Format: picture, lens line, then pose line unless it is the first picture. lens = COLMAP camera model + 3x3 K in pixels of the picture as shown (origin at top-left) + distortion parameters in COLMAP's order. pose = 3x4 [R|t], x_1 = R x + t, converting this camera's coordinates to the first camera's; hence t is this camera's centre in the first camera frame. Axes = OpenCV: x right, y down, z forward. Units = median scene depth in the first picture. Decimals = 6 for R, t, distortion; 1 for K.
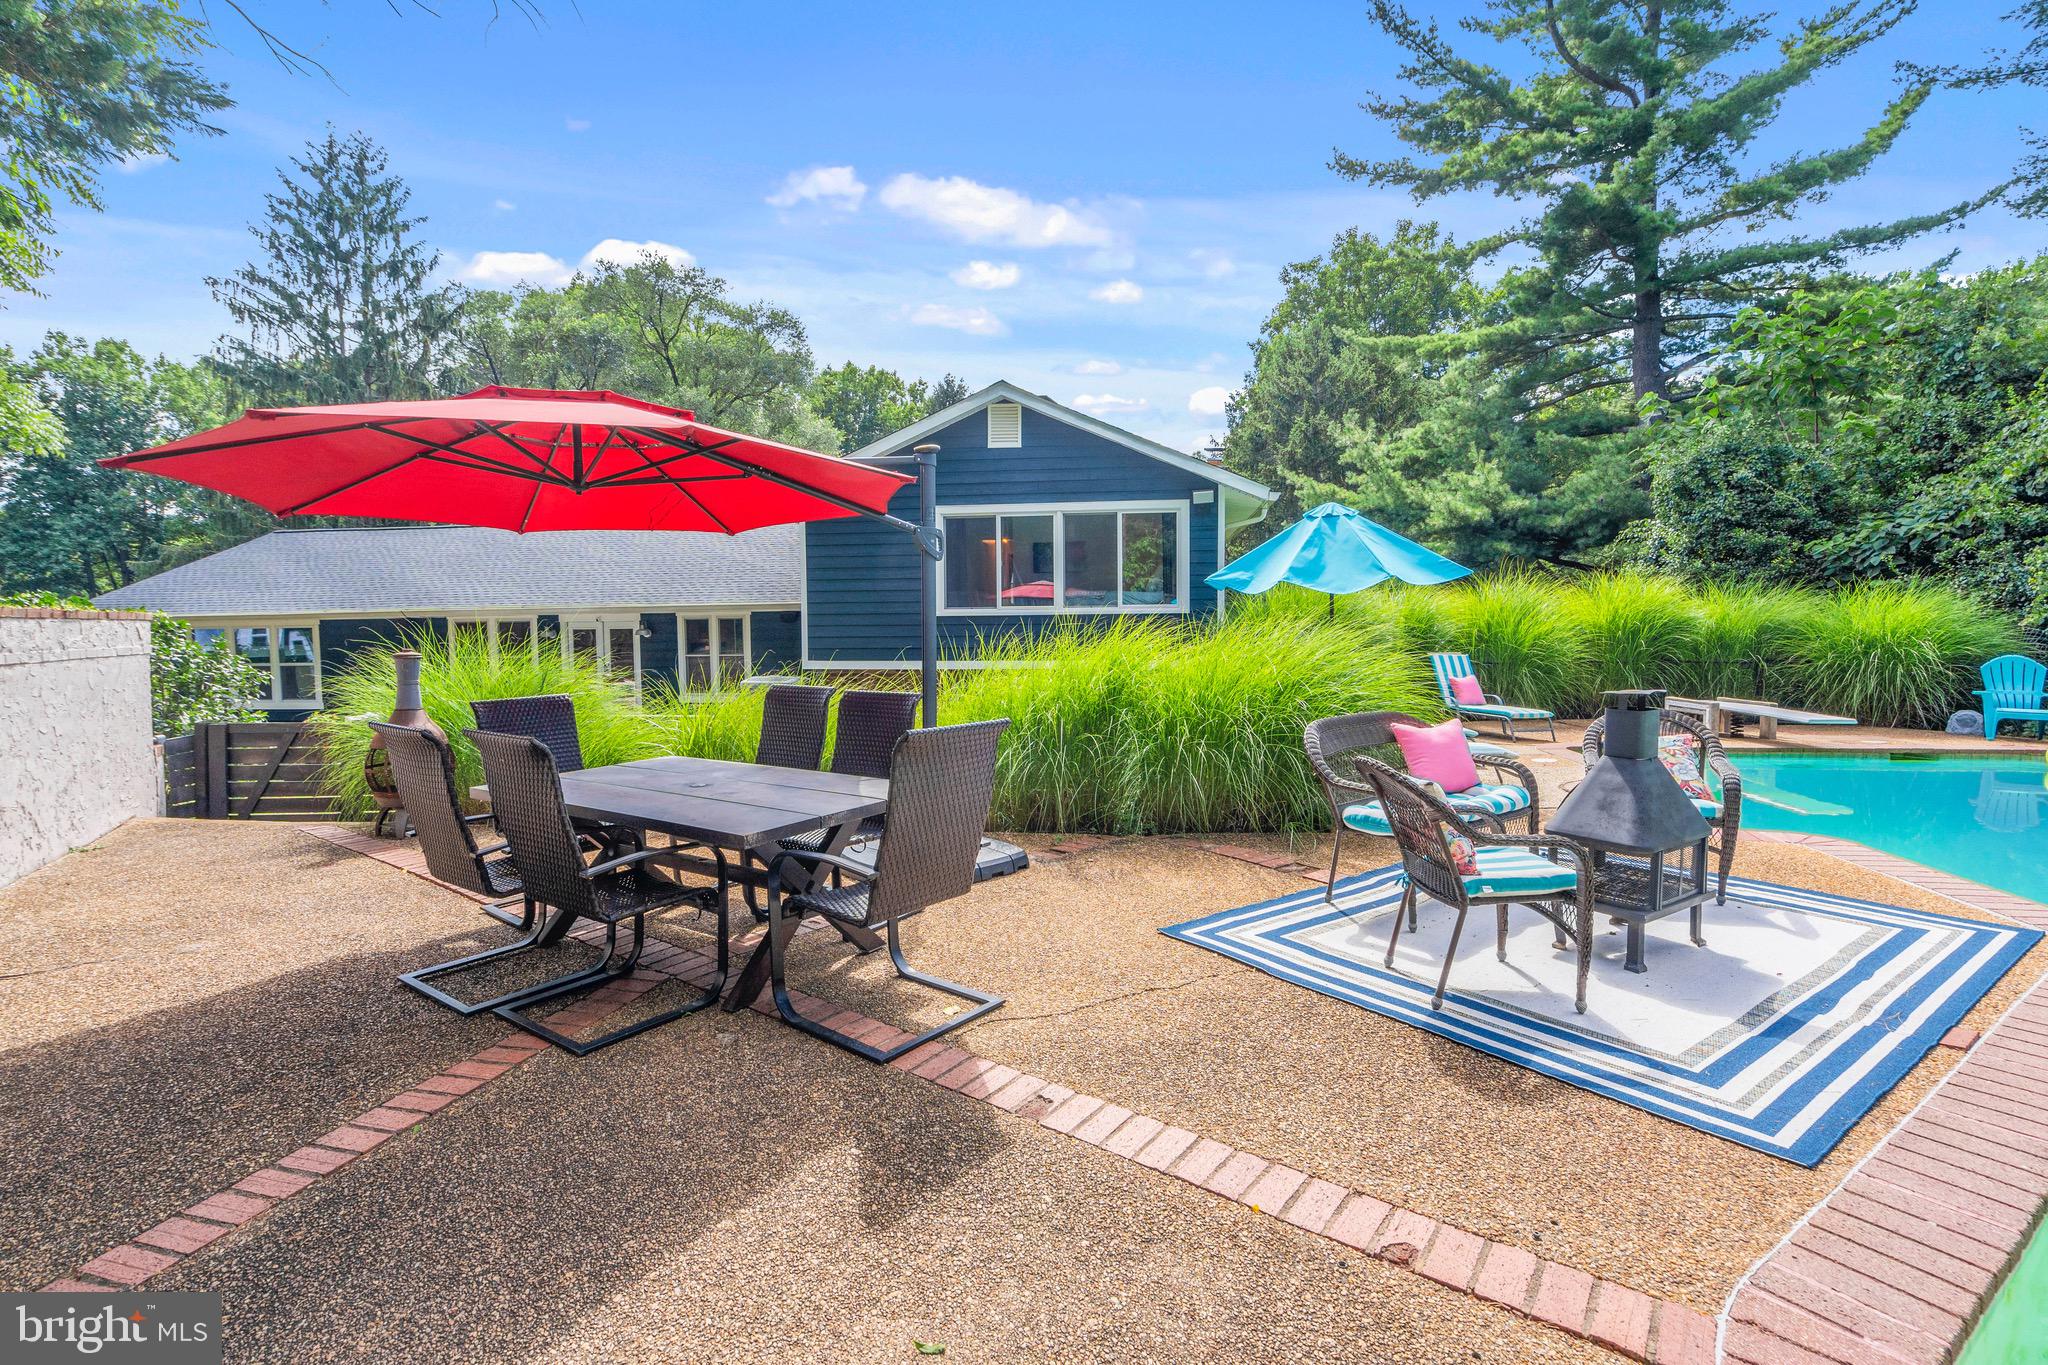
lens RADIAL K [[932.6, 0, 994.4], [0, 932.6, 673.5], [0, 0, 1]] dist [-0.001204, -0.000137]
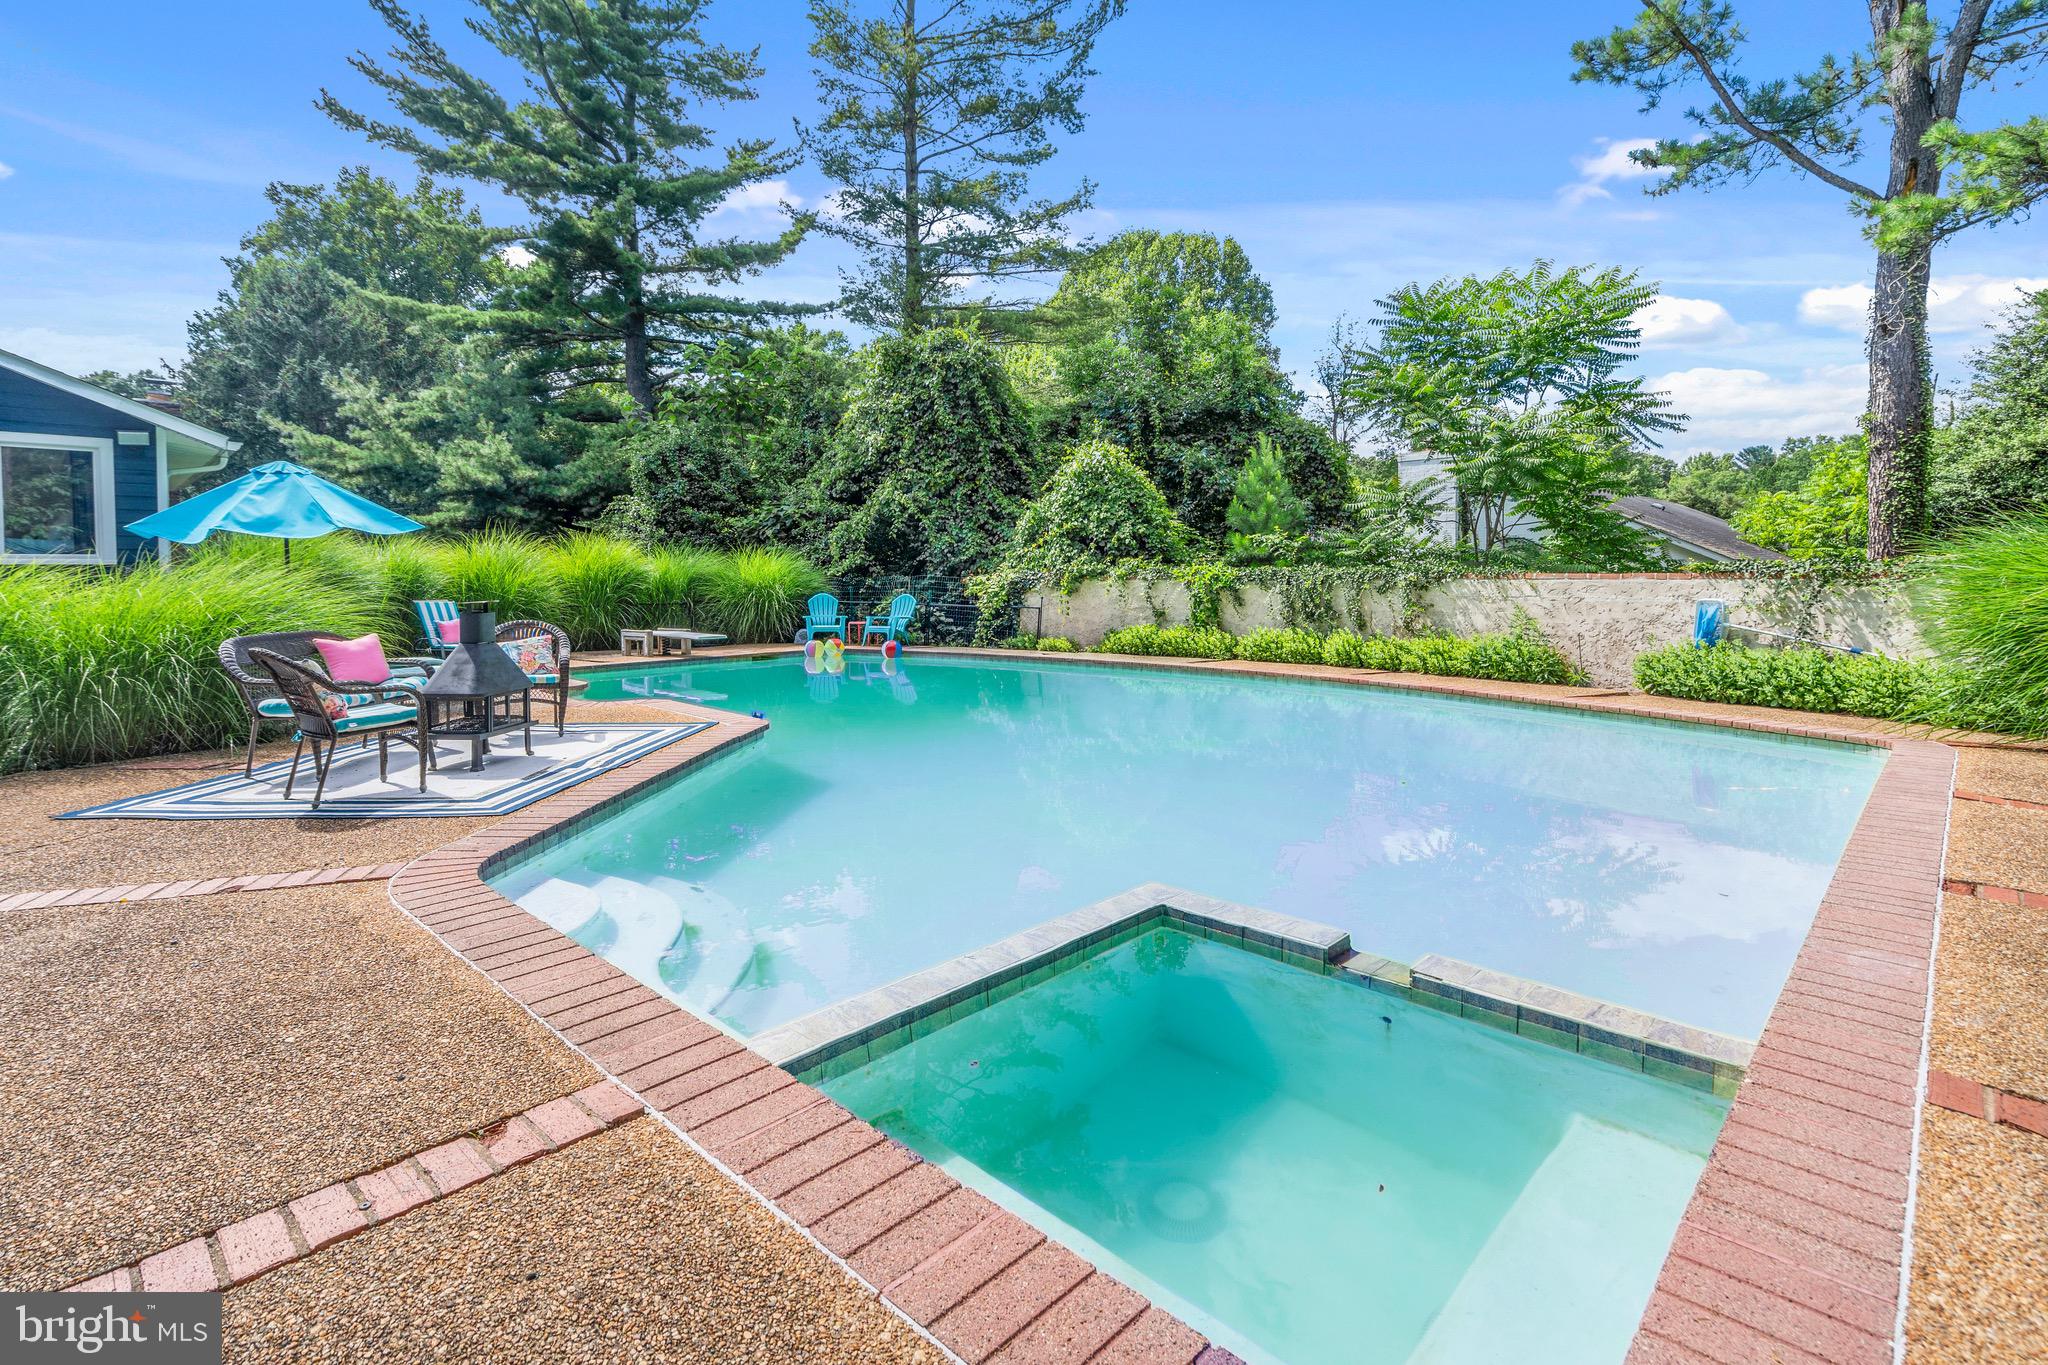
lens RADIAL K [[955.3, 0, 1094.1], [0, 955.3, 589.2], [0, 0, 1]] dist [-0.000884, -0.000719]
pose [[0.554748, -0.011985, 0.831932, -0.023553], [0.057461, 0.998061, -0.023937, 0.024575], [-0.830032, 0.061082, 0.554361, -0.200395]]
